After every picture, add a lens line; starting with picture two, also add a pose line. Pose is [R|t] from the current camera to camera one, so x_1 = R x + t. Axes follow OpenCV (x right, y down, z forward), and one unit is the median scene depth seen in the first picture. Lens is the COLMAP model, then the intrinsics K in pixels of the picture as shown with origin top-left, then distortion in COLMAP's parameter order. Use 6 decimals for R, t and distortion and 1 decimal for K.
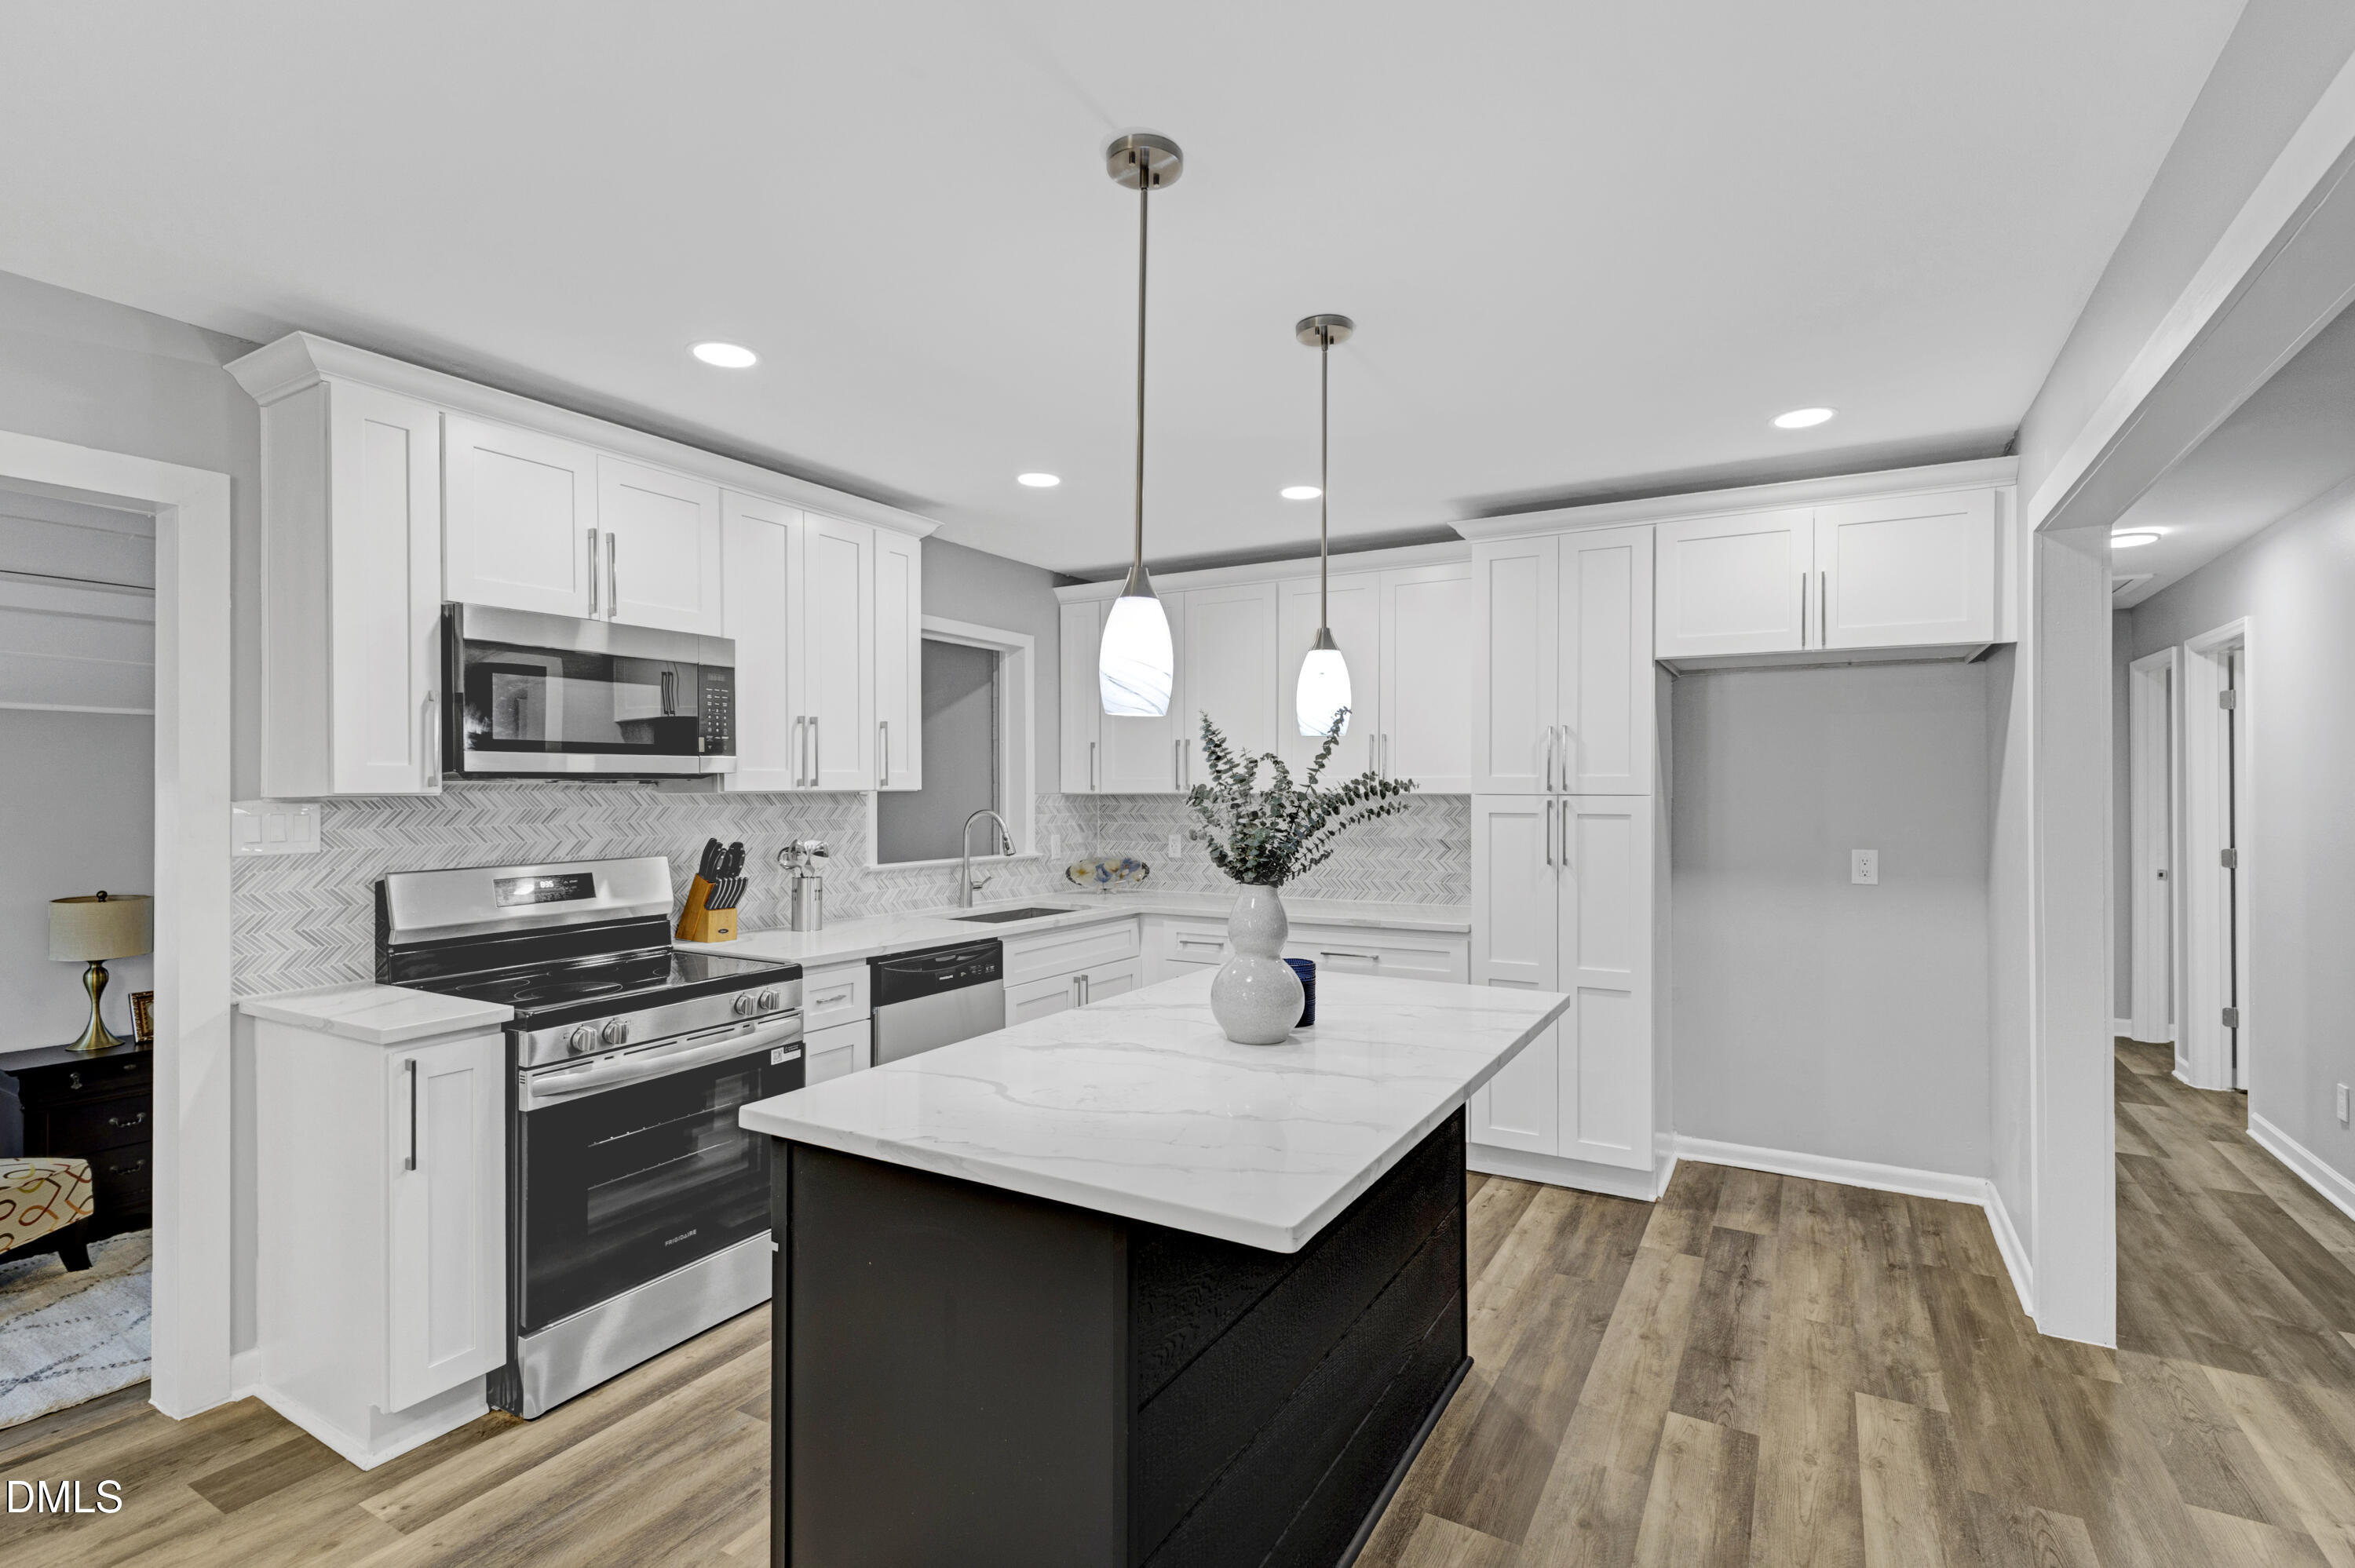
lens RADIAL K [[1095.8, 0, 1173.8], [0, 1095.8, 789.1], [0, 0, 1]] dist [0.003319, 0.000105]
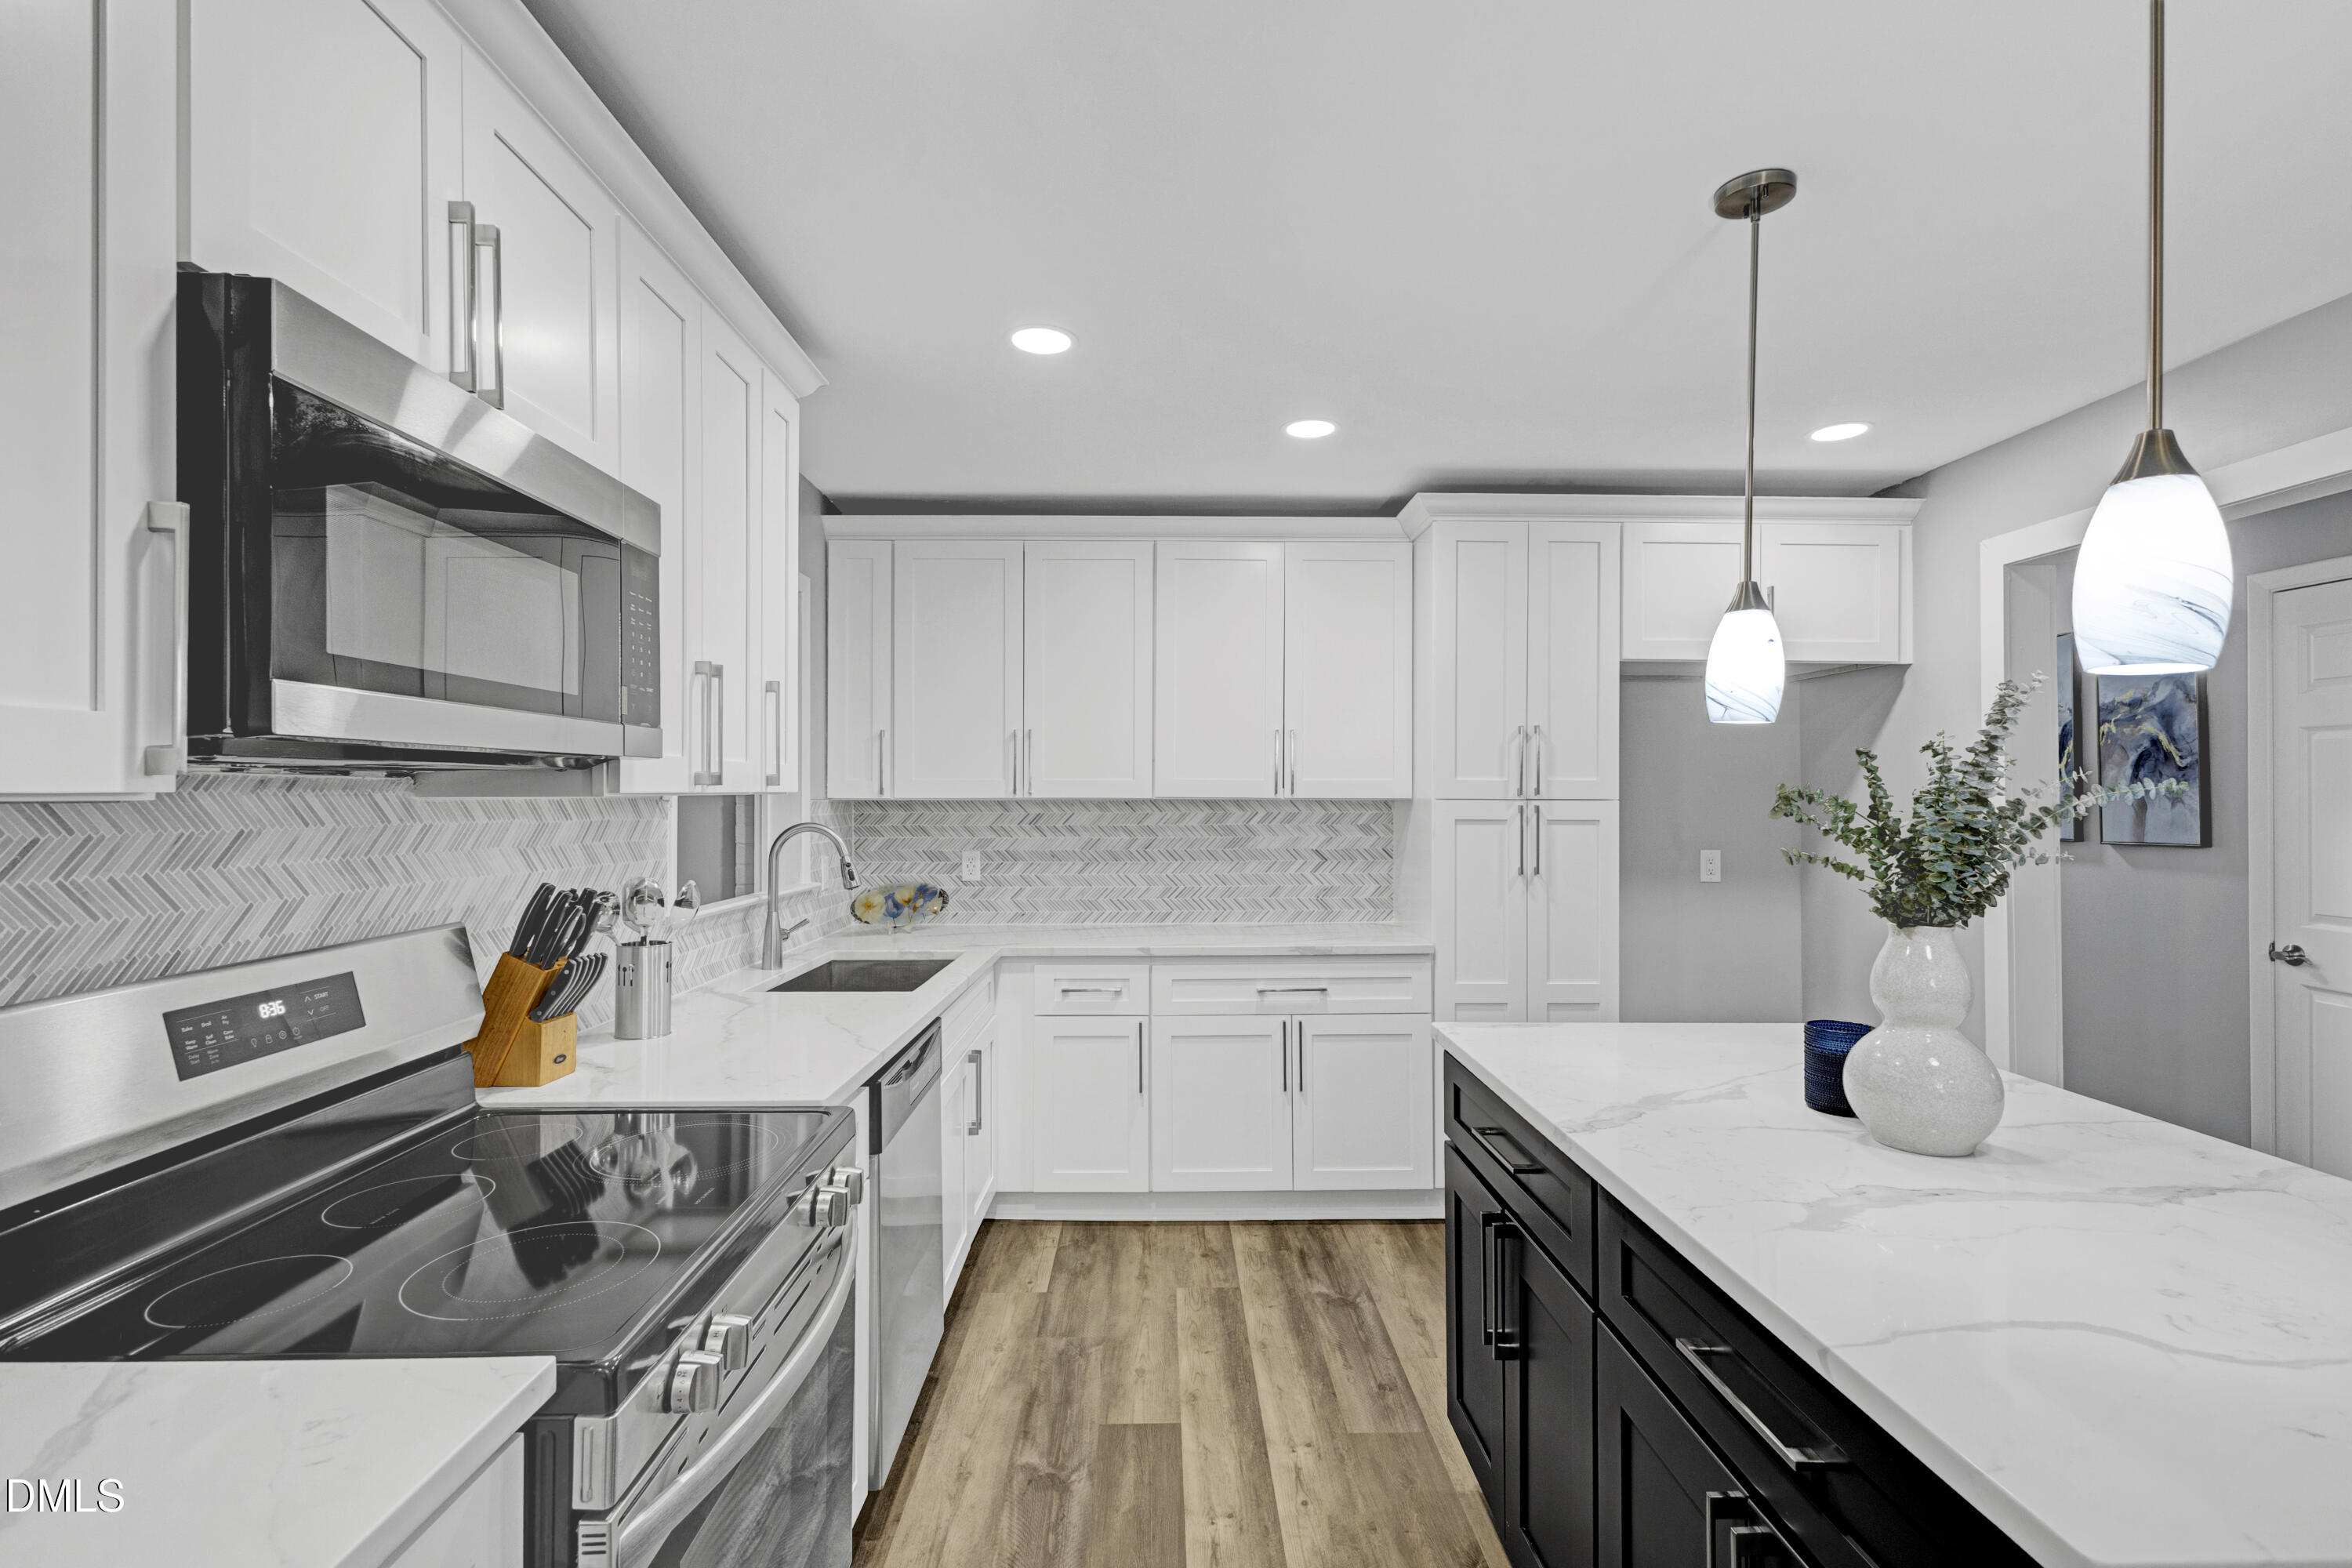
lens RADIAL K [[1094.6, 0, 1173.7], [0, 1094.6, 784.3], [0, 0, 1]] dist [0.003319, 0.000105]
pose [[0.854718, 0.006600, 0.519051, -0.393286], [-0.001407, 0.999945, -0.010399, 0.002427], [-0.519091, 0.008158, 0.854680, 0.360690]]
